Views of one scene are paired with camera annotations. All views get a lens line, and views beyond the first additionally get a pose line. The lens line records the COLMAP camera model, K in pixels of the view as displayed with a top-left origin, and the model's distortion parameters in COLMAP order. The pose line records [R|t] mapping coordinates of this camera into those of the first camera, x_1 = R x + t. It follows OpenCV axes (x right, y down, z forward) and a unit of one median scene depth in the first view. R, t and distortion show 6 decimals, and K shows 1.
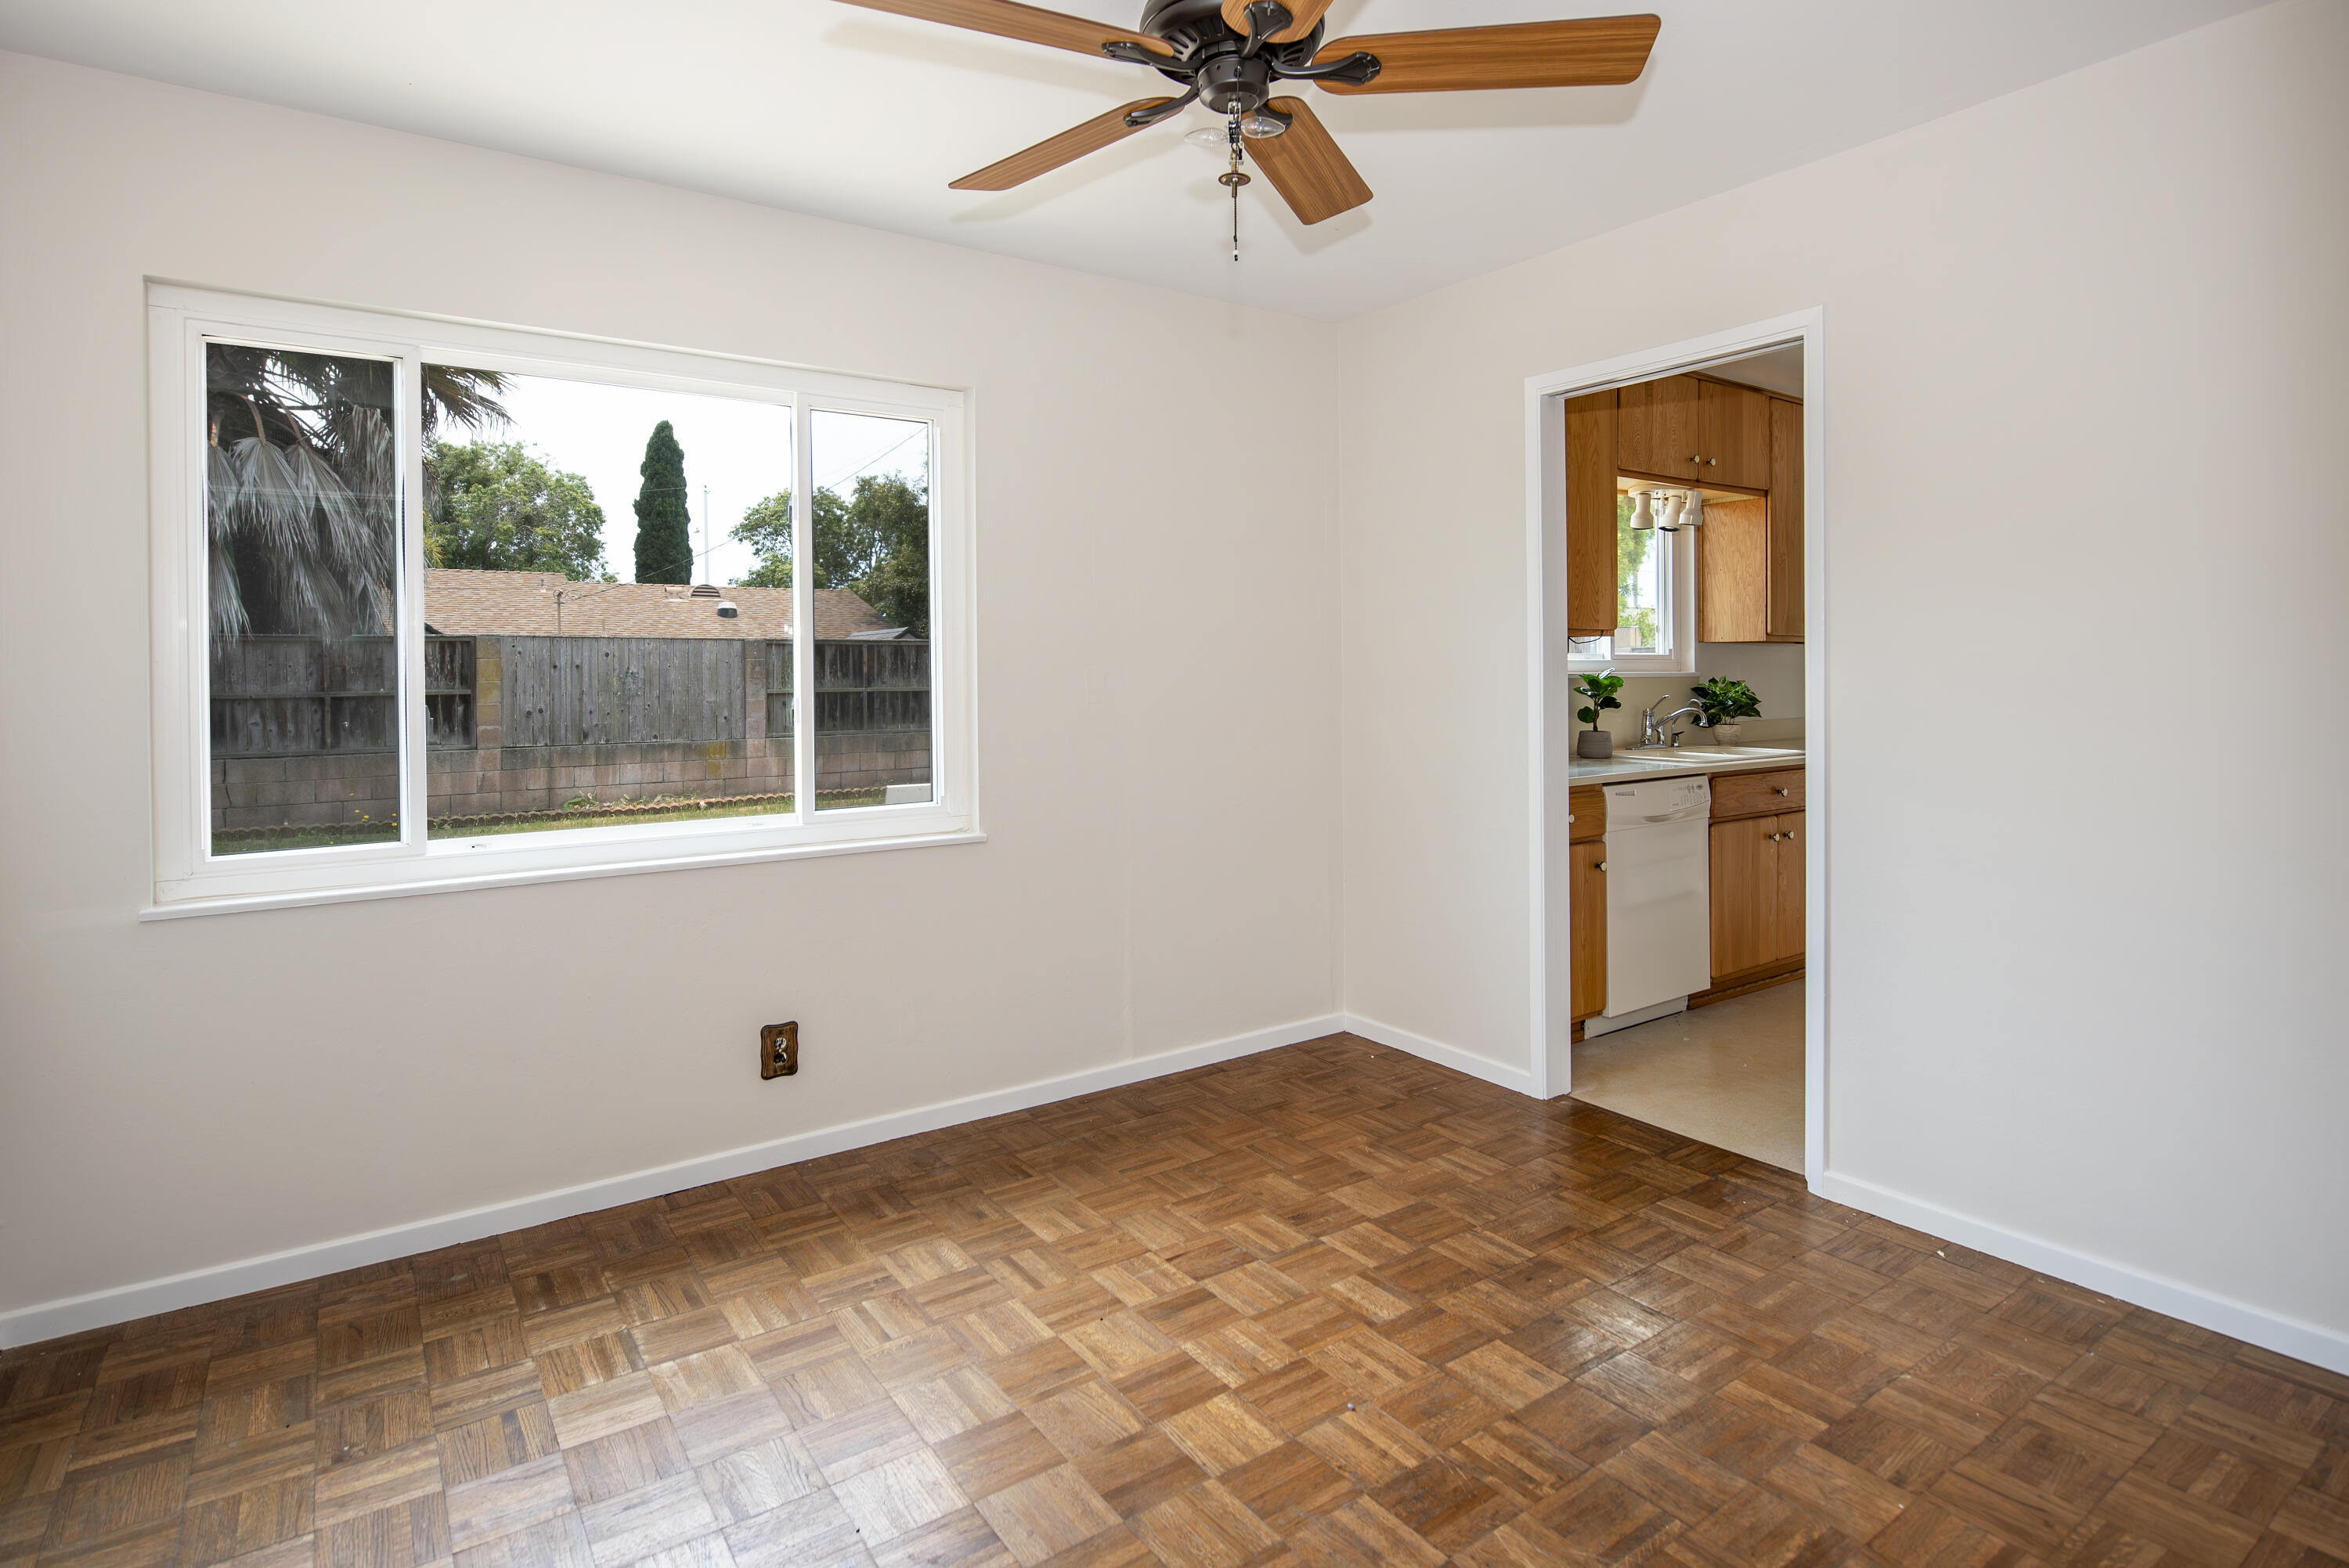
lens RADIAL K [[1207.2, 0, 1184.7], [0, 1207.2, 668.9], [0, 0, 1]] dist [-0.000531, -0.000294]
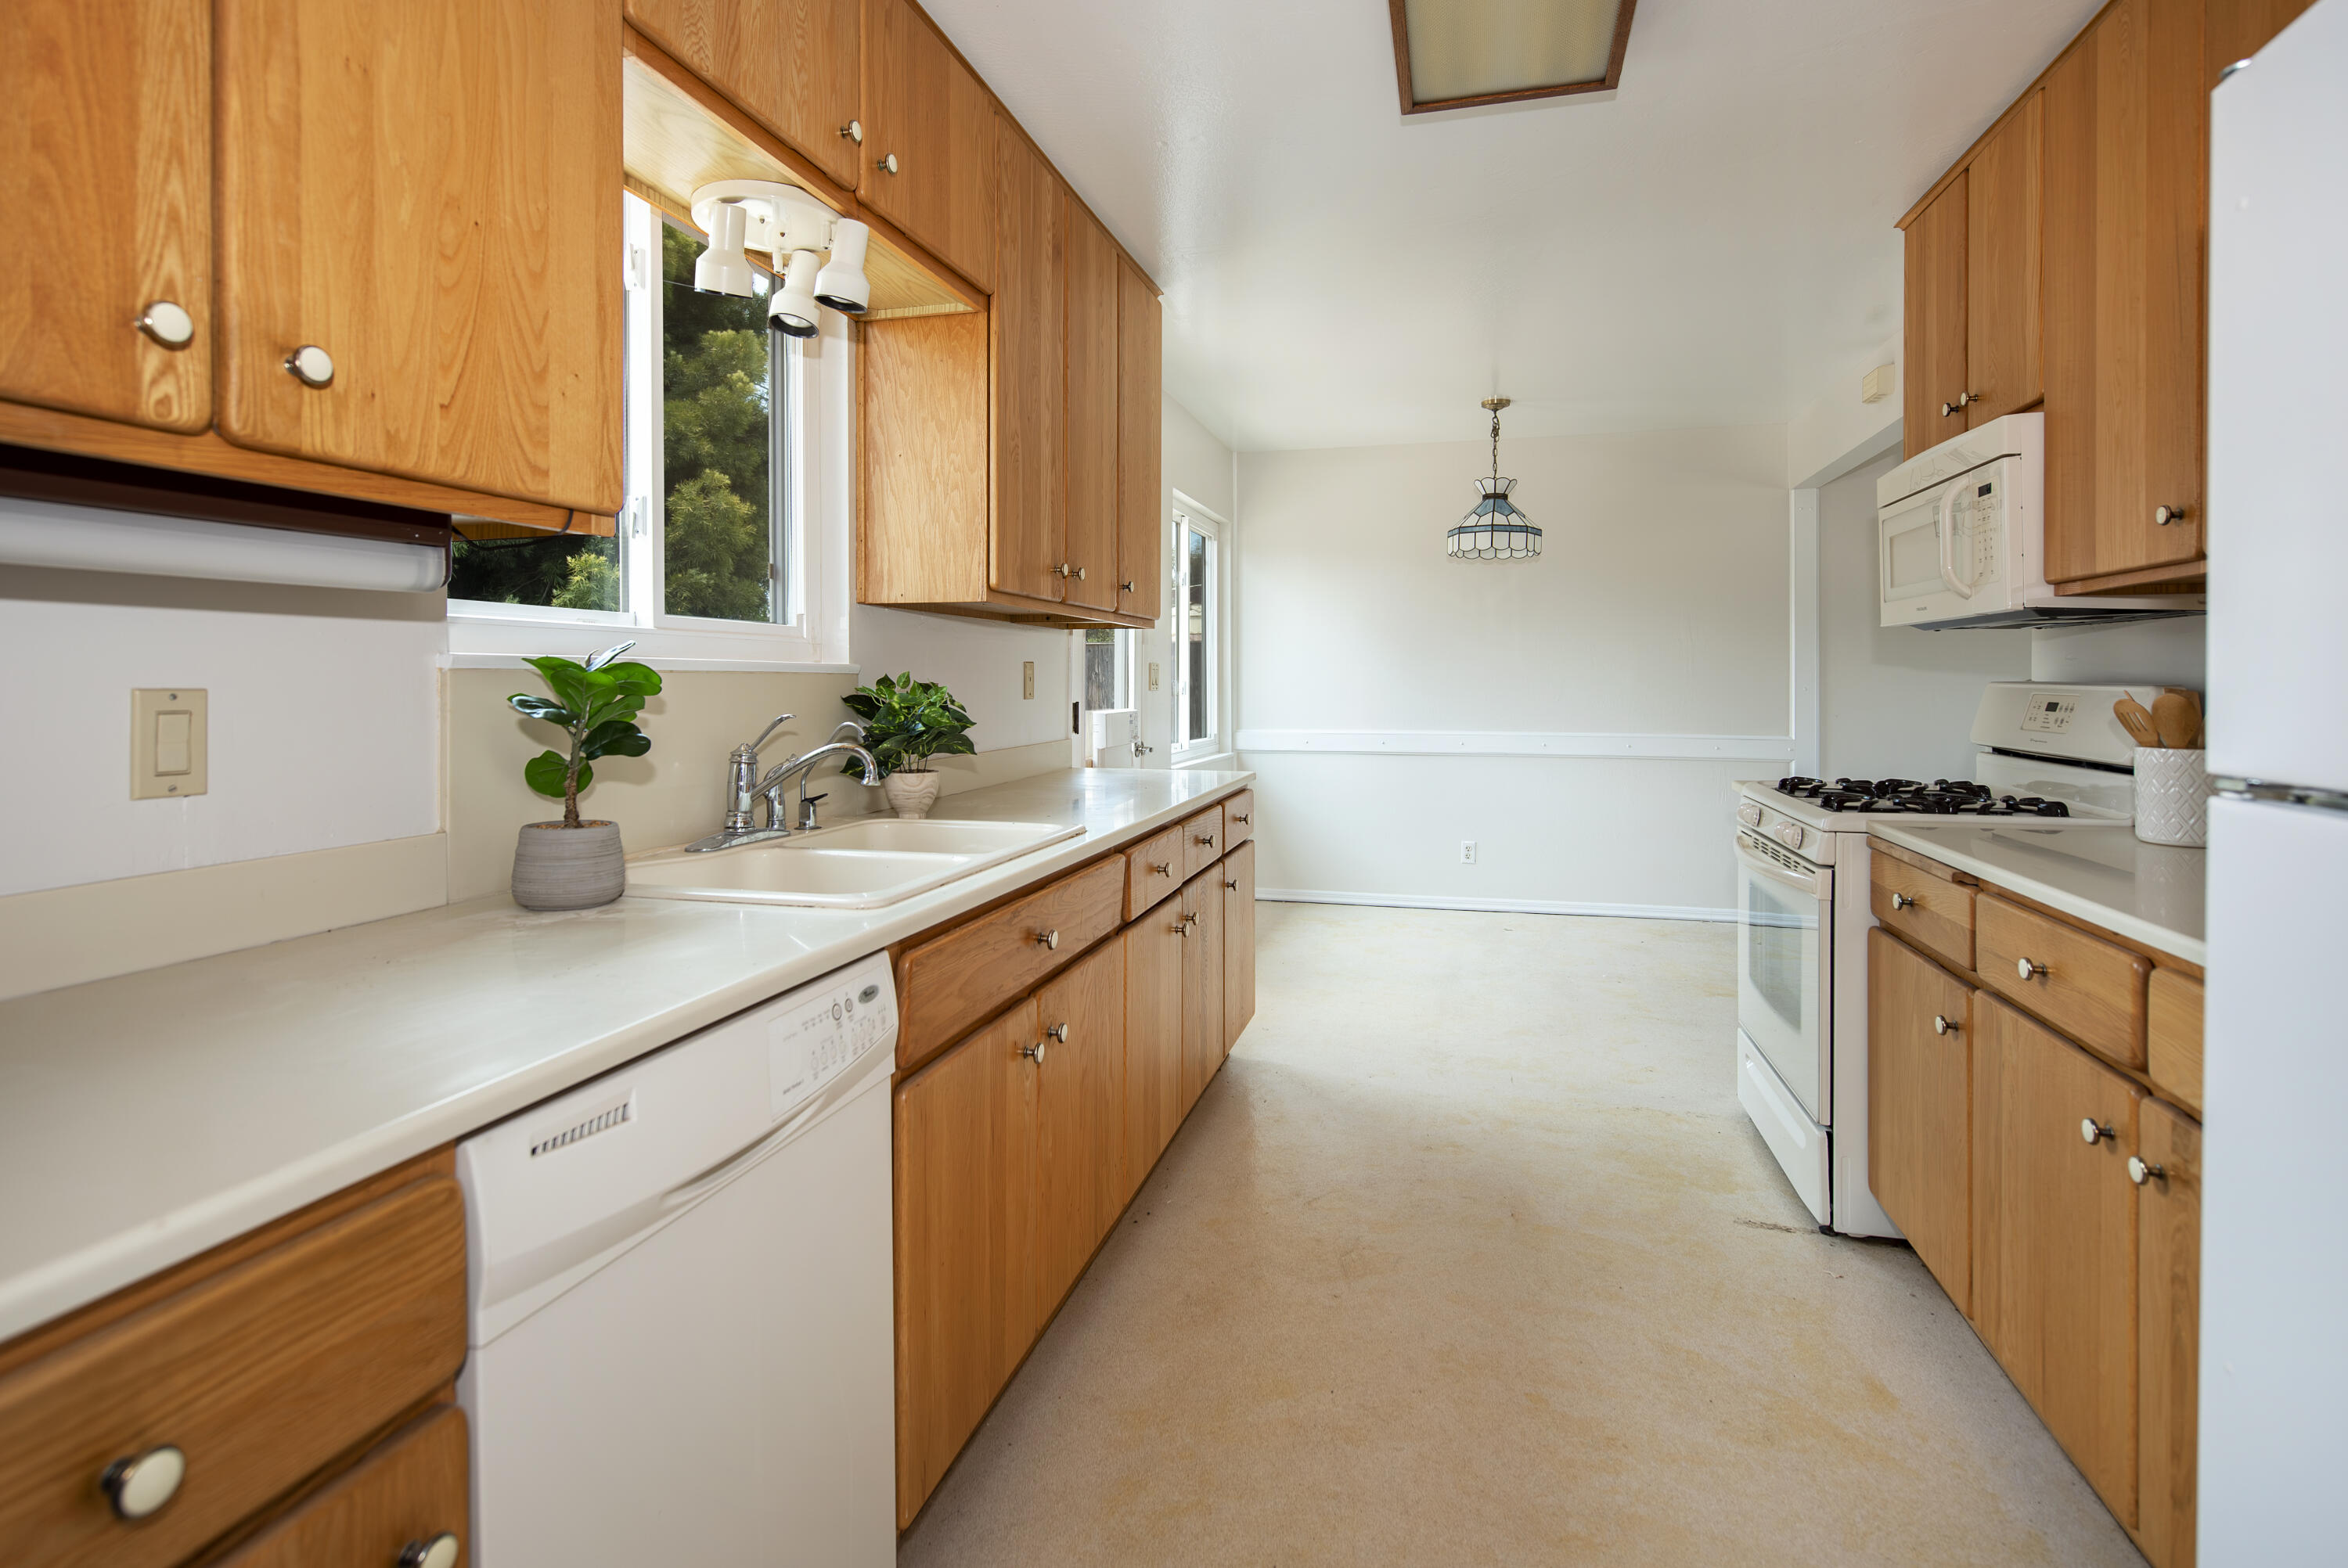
lens RADIAL K [[1114.6, 0, 1166.8], [0, 1114.6, 691.7], [0, 0, 1]] dist [-0.000272, -0.000072]
pose [[0.777317, -0.003337, 0.629100, 0.246017], [-0.001103, 0.999977, 0.006667, 0.010665], [-0.629108, -0.005876, 0.777296, 0.586525]]
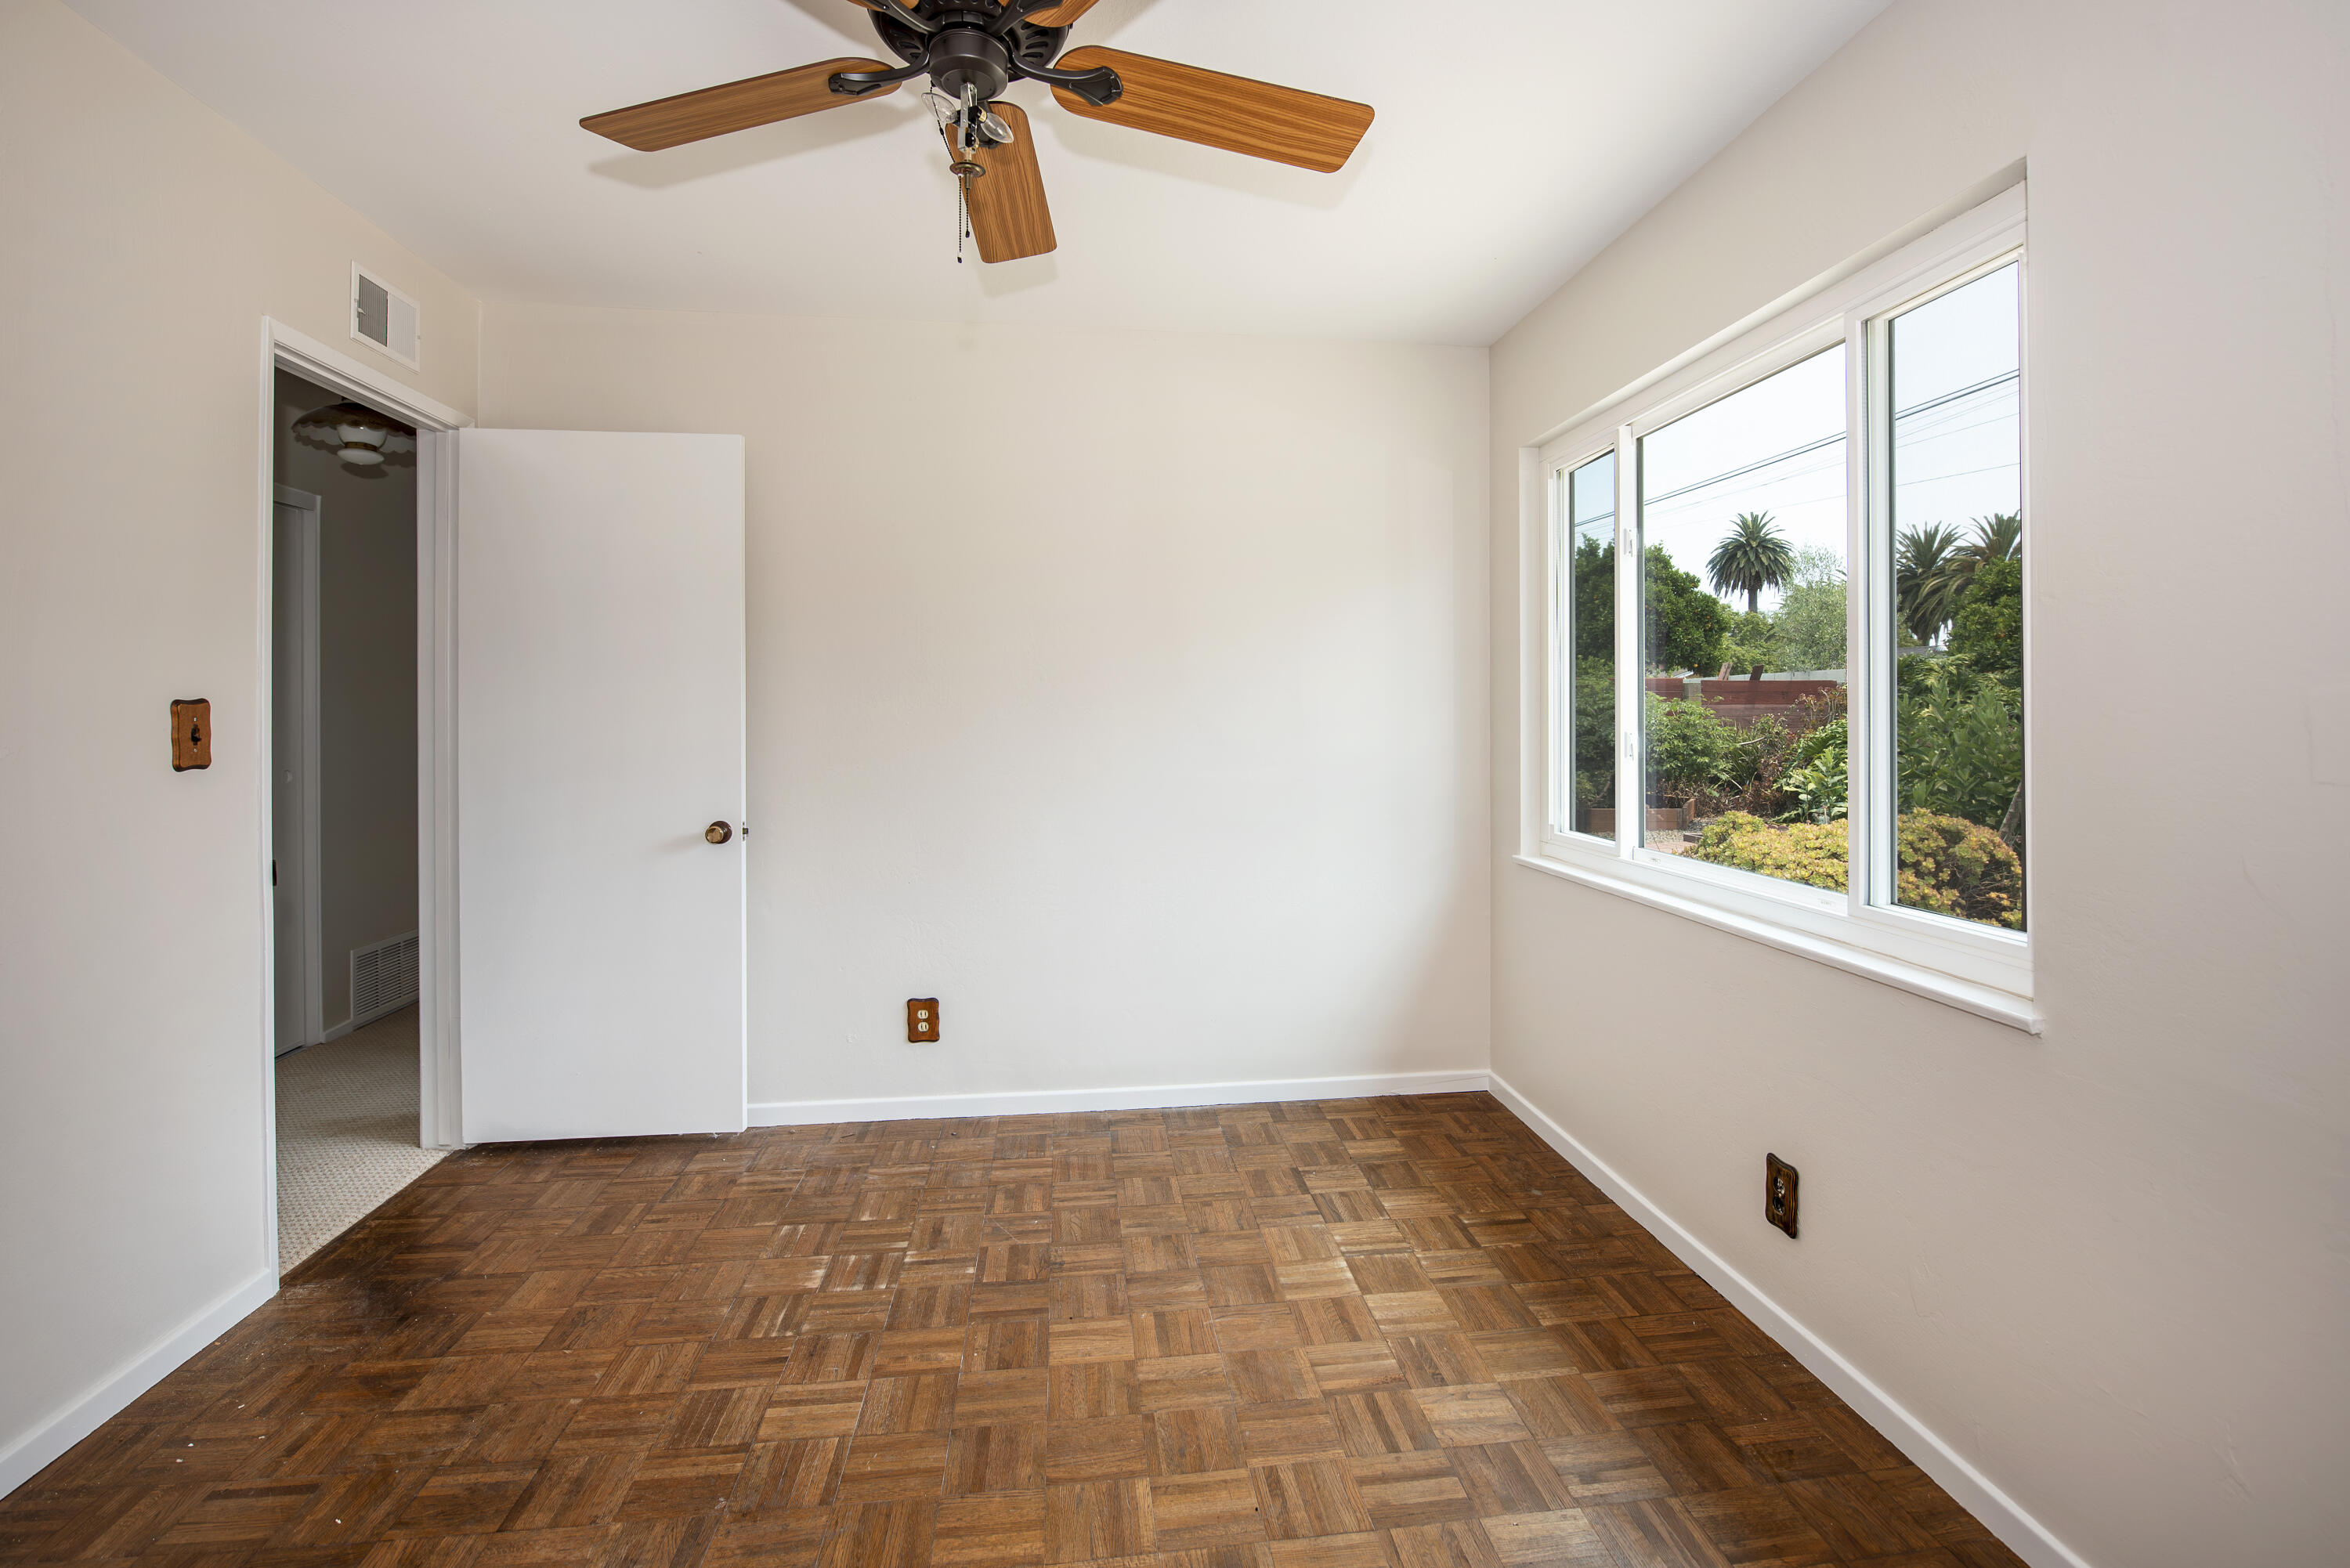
lens RADIAL K [[1087.8, 0, 1186.7], [0, 1087.8, 704.9], [0, 0, 1]] dist [-0.002409, -0.000276]
pose [[-0.472611, 0.003211, -0.881265, 0.900242], [0.010338, 0.999945, -0.001901, 0.003094], [0.881211, -0.010009, -0.472618, 1.989756]]
